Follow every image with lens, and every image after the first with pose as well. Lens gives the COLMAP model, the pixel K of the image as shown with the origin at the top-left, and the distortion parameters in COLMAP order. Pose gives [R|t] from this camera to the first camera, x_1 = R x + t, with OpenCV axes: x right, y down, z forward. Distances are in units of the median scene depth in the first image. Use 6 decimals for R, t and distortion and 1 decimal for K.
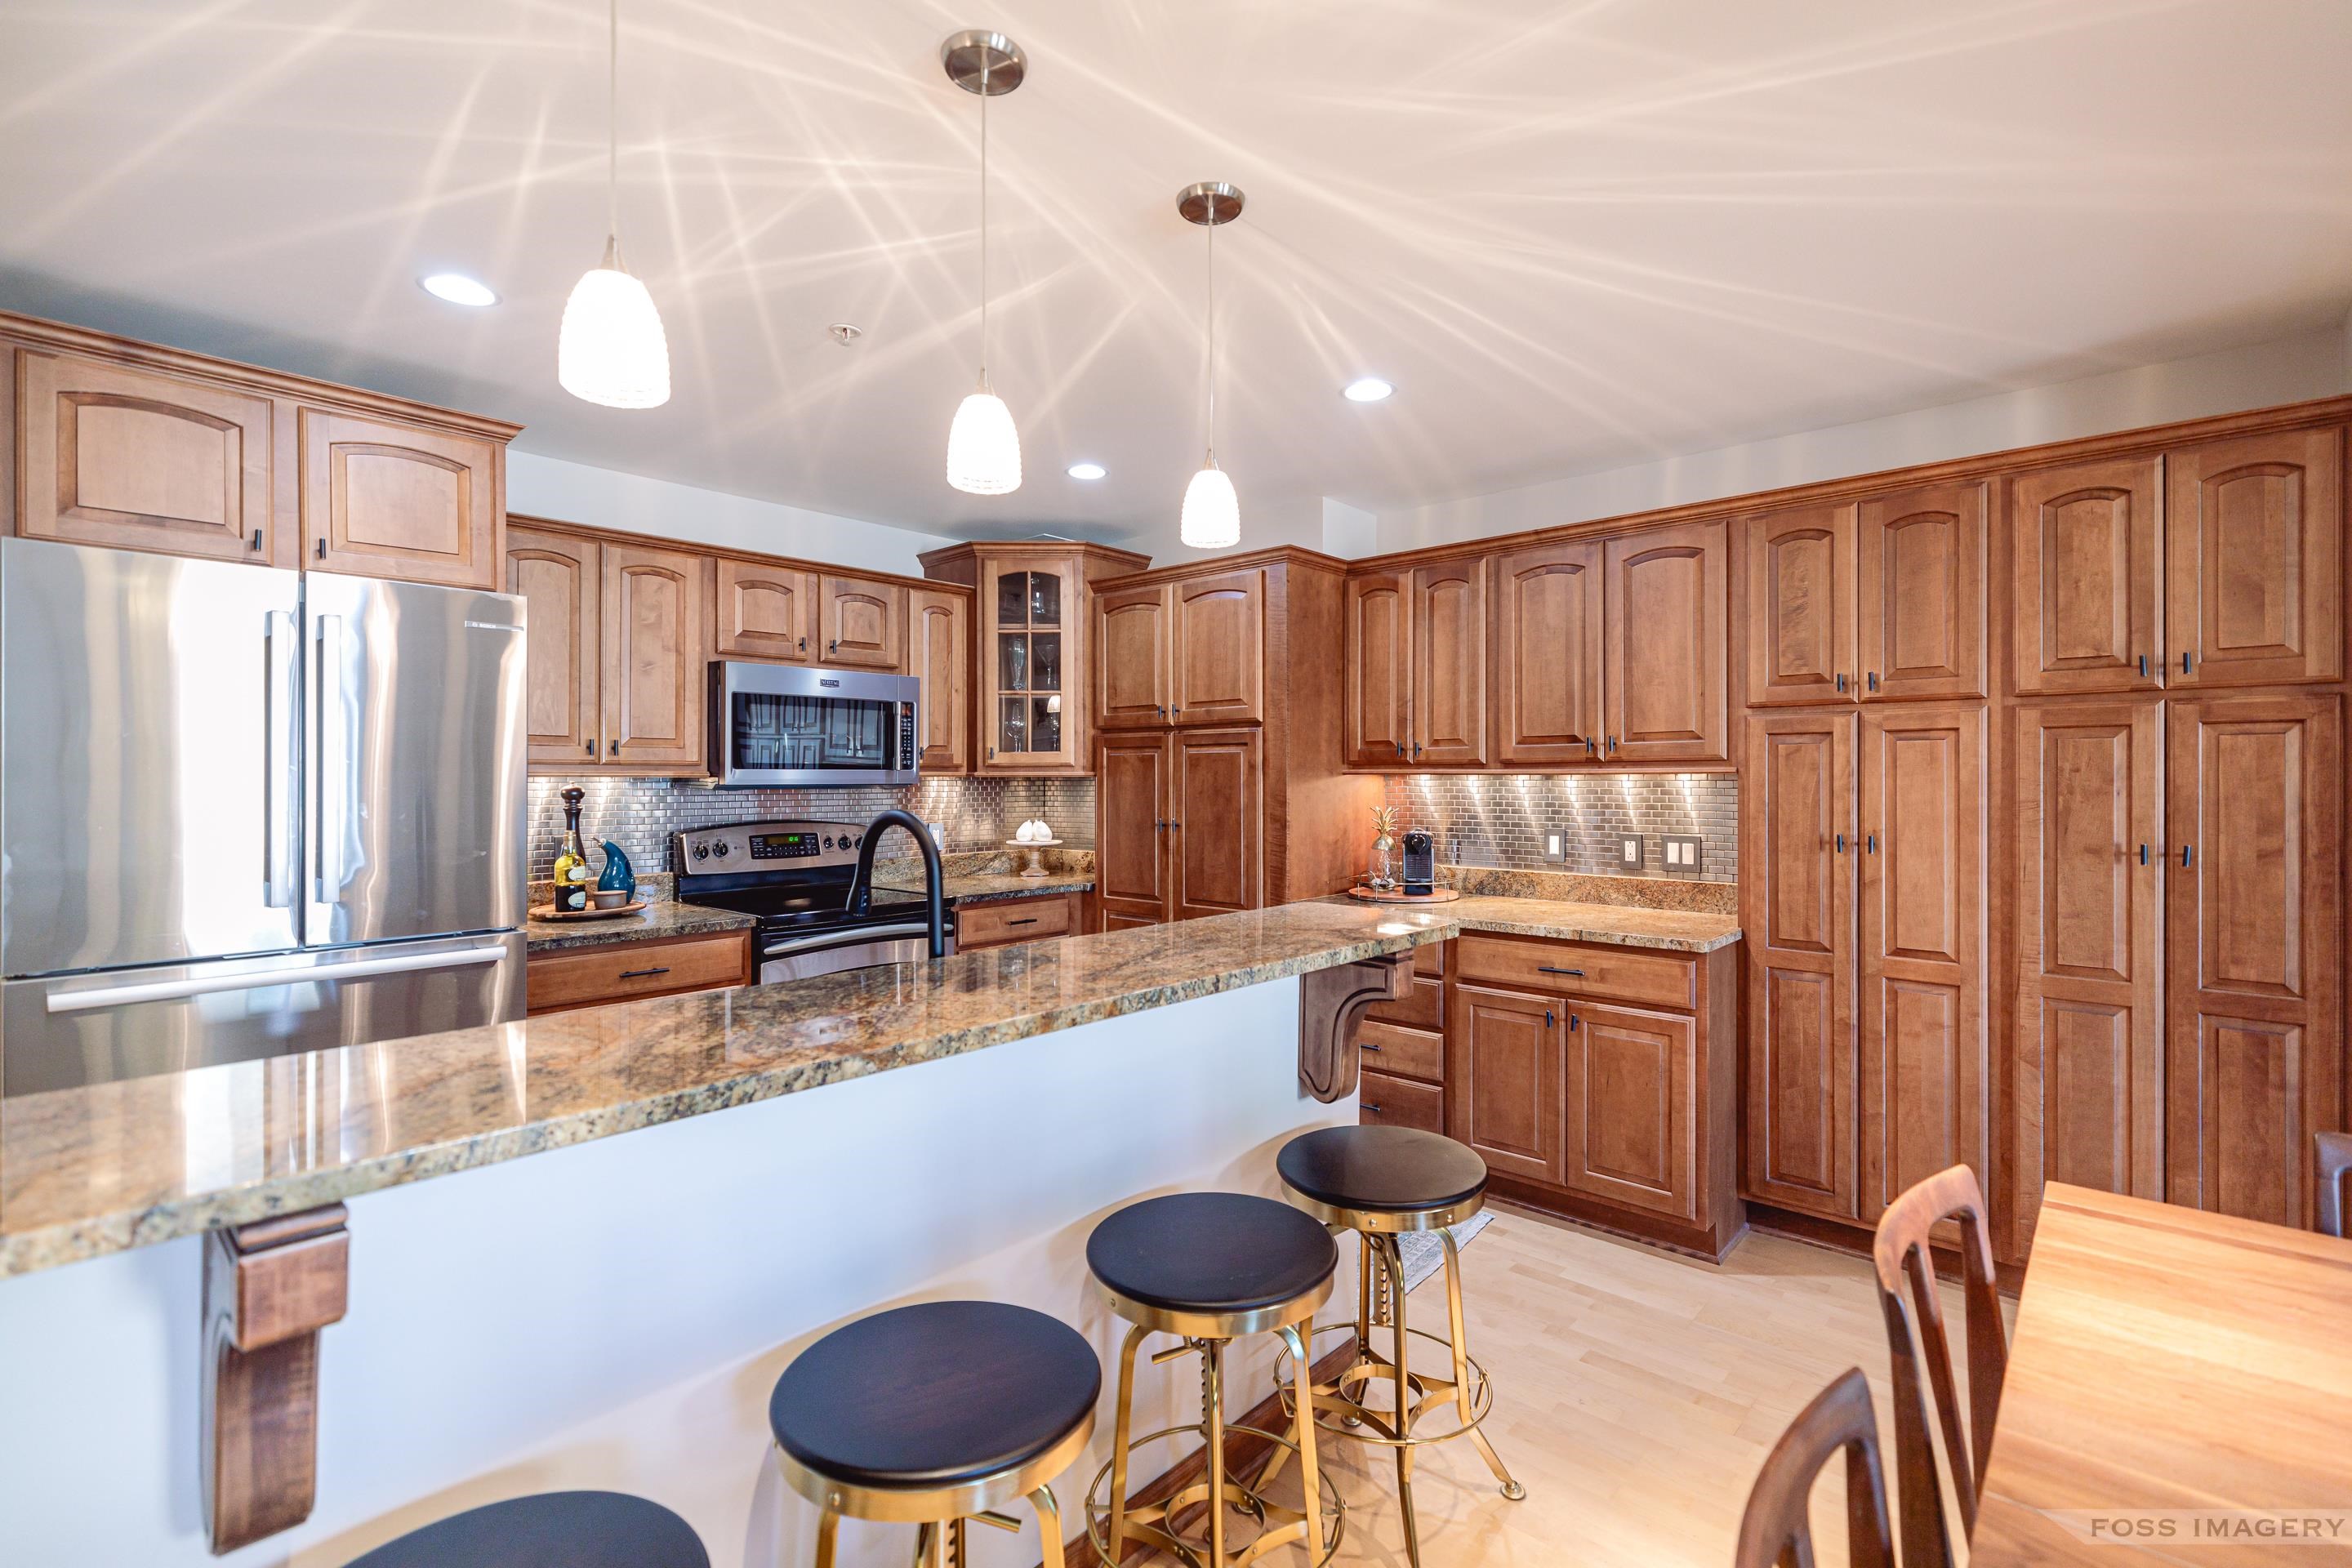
lens RADIAL K [[1054.7, 0, 1173.6], [0, 1054.7, 776.4], [0, 0, 1]] dist [0.003996, -0.001804]
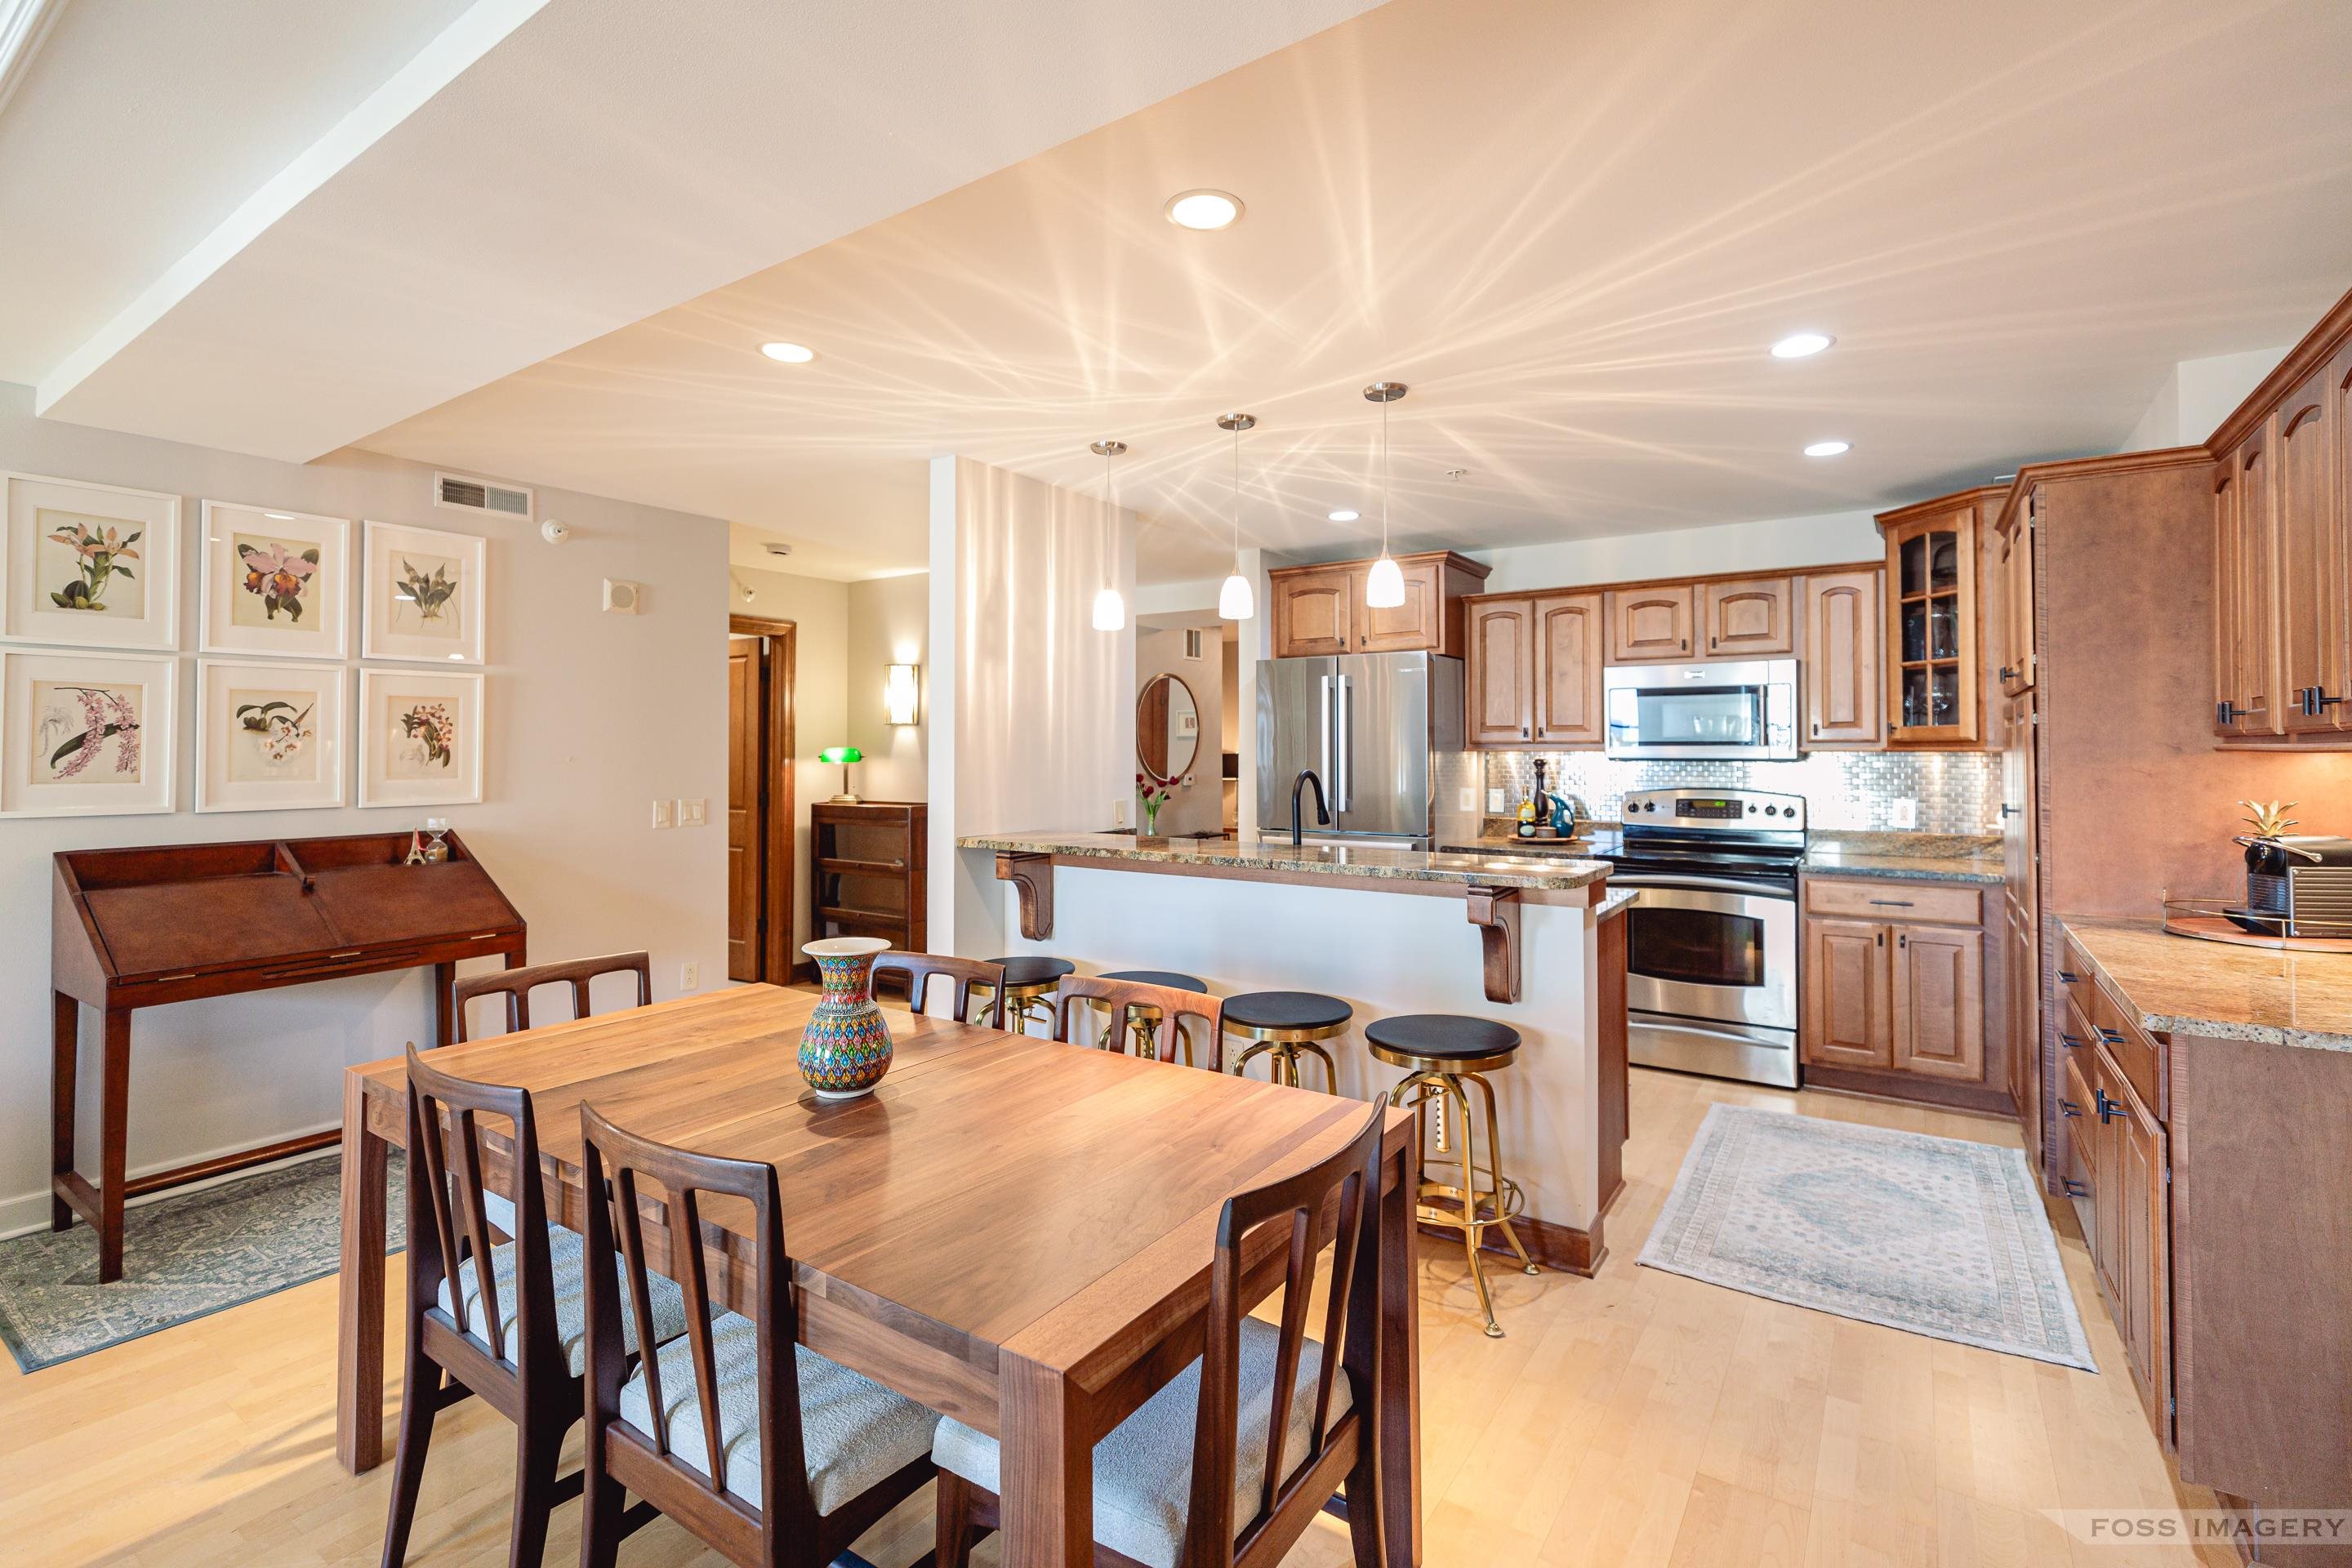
lens RADIAL K [[1054.7, 0, 1194.1], [0, 1054.7, 725.5], [0, 0, 1]] dist [0.003996, -0.001804]
pose [[0.143759, -0.021897, -0.989370, 0.939588], [0.000228, 0.999756, -0.022093, -0.003673], [0.989613, 0.002950, 0.143729, 0.297180]]
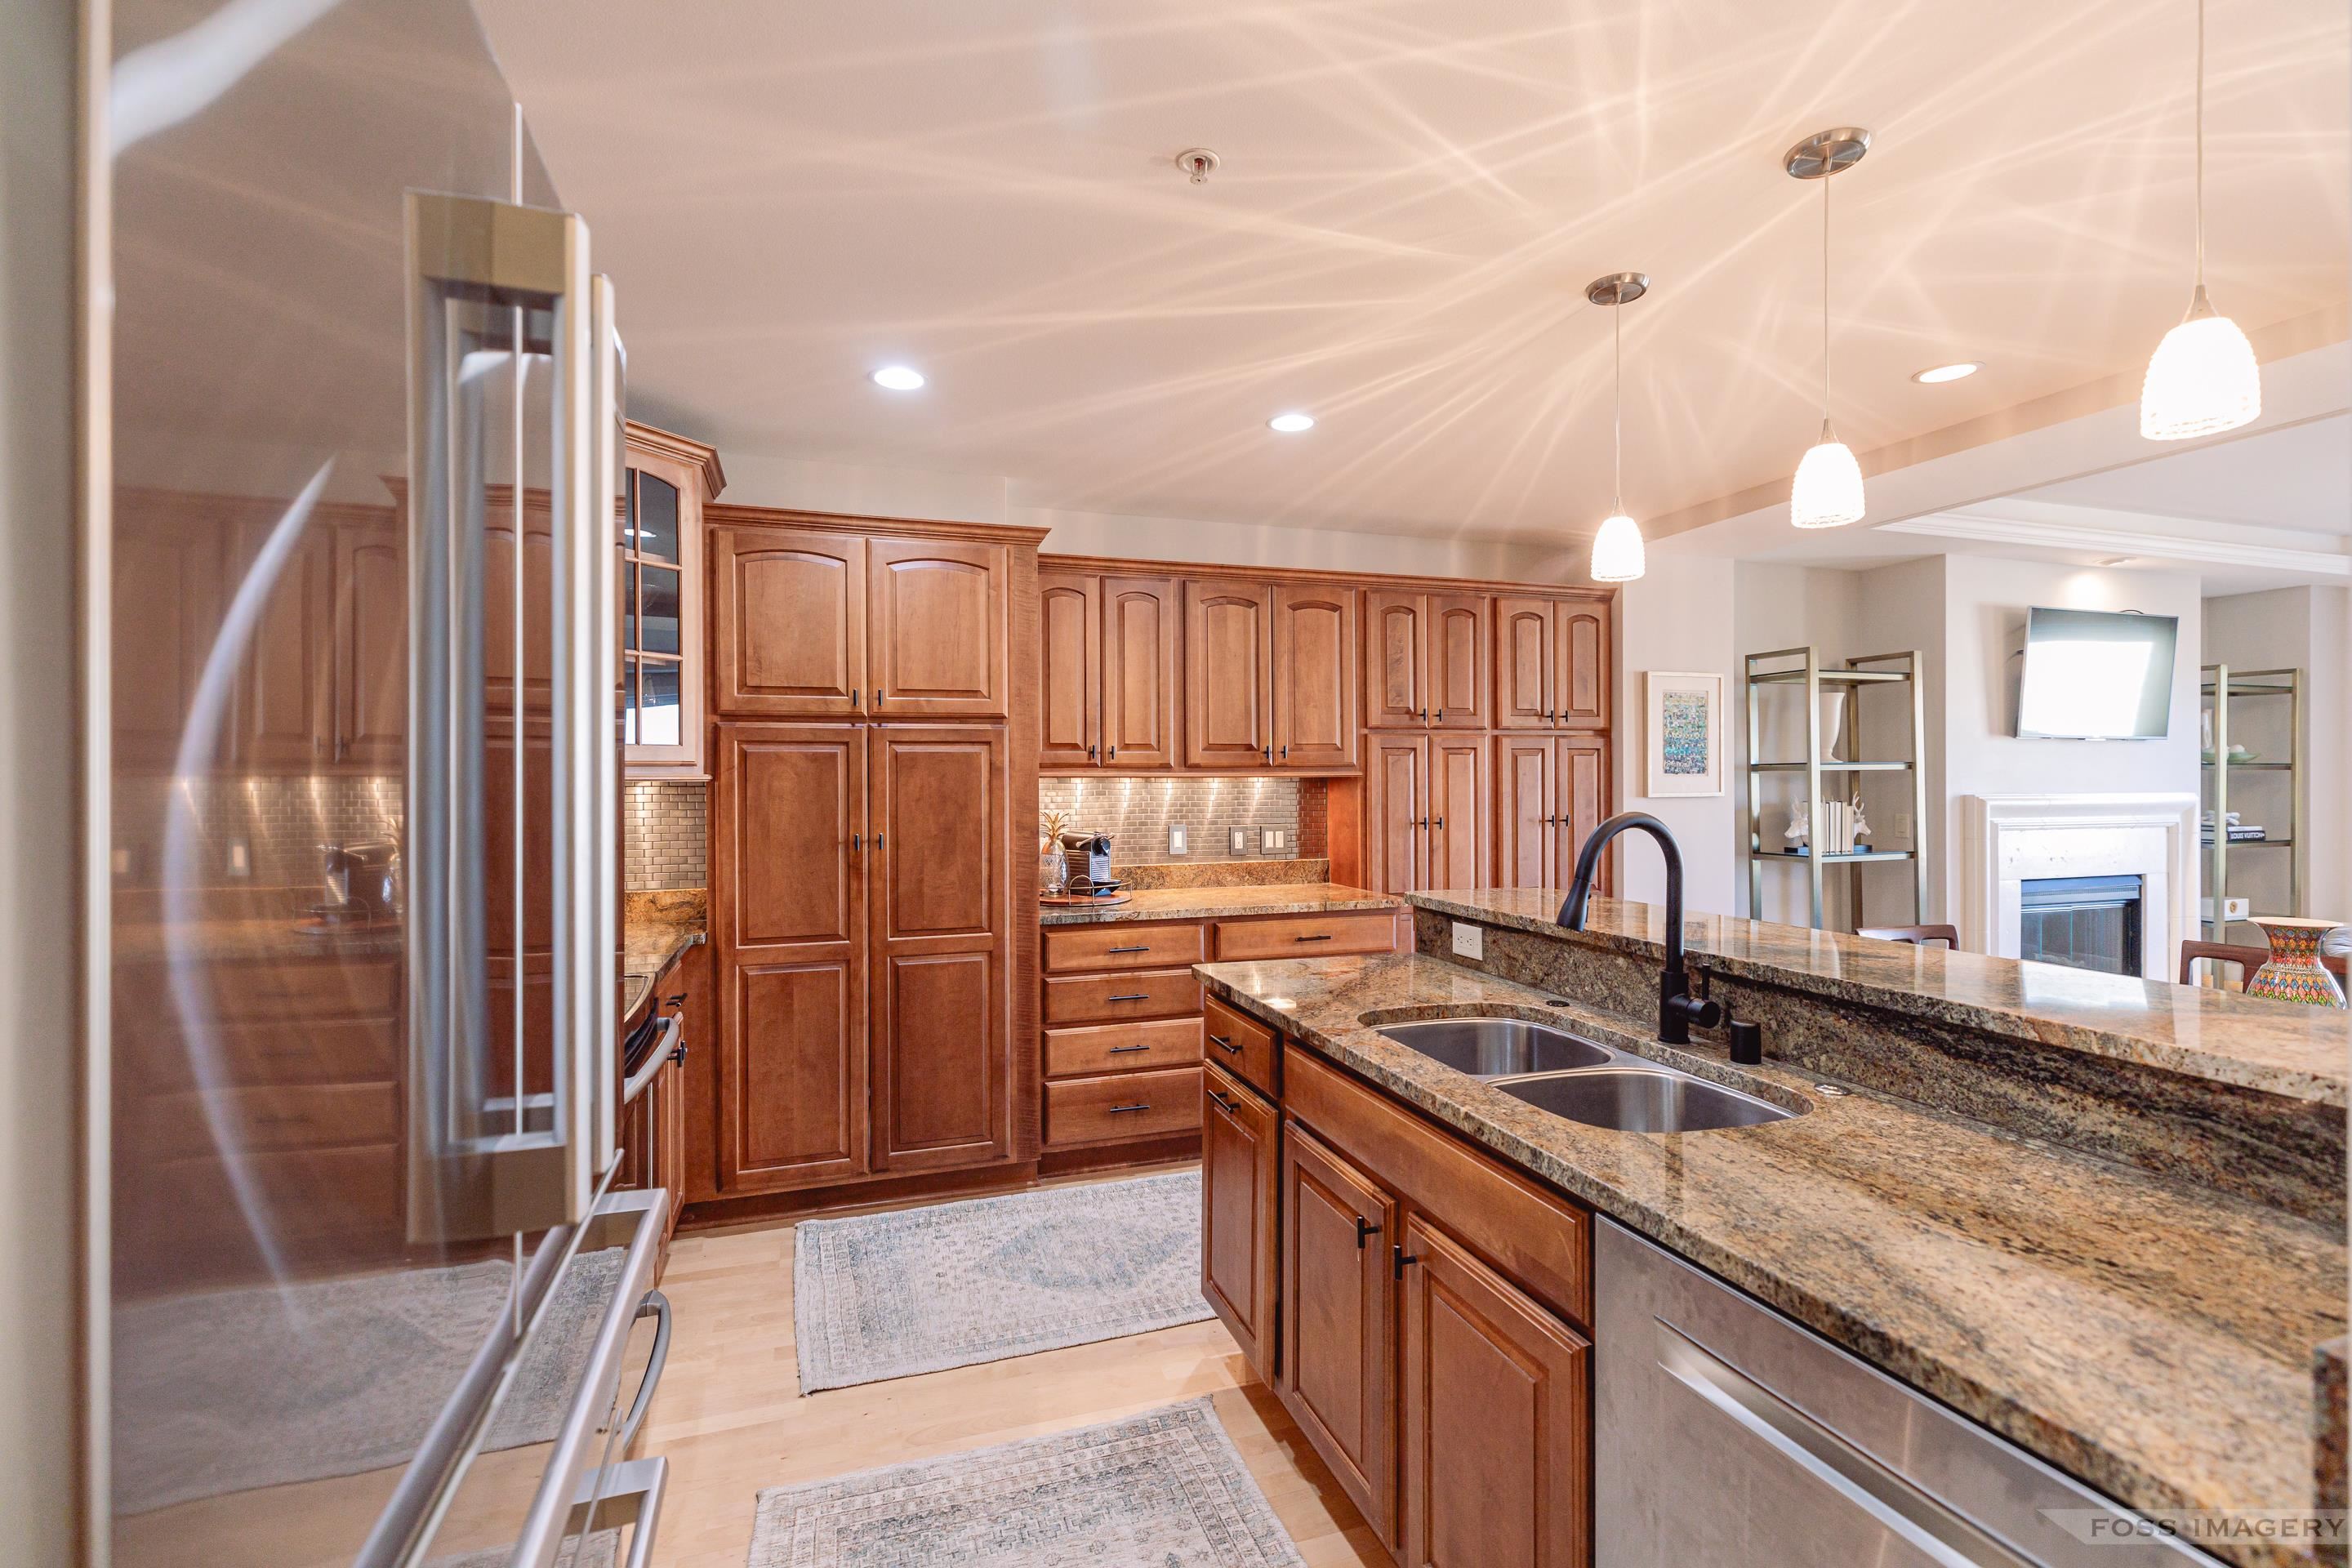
lens RADIAL K [[1054.7, 0, 1181.8], [0, 1054.7, 772.7], [0, 0, 1]] dist [0.003996, -0.001804]
pose [[0.489371, 0.003594, 0.872069, -0.740865], [0.004041, 0.999971, -0.006388, 0.000347], [-0.872067, 0.006650, 0.489342, 0.515722]]
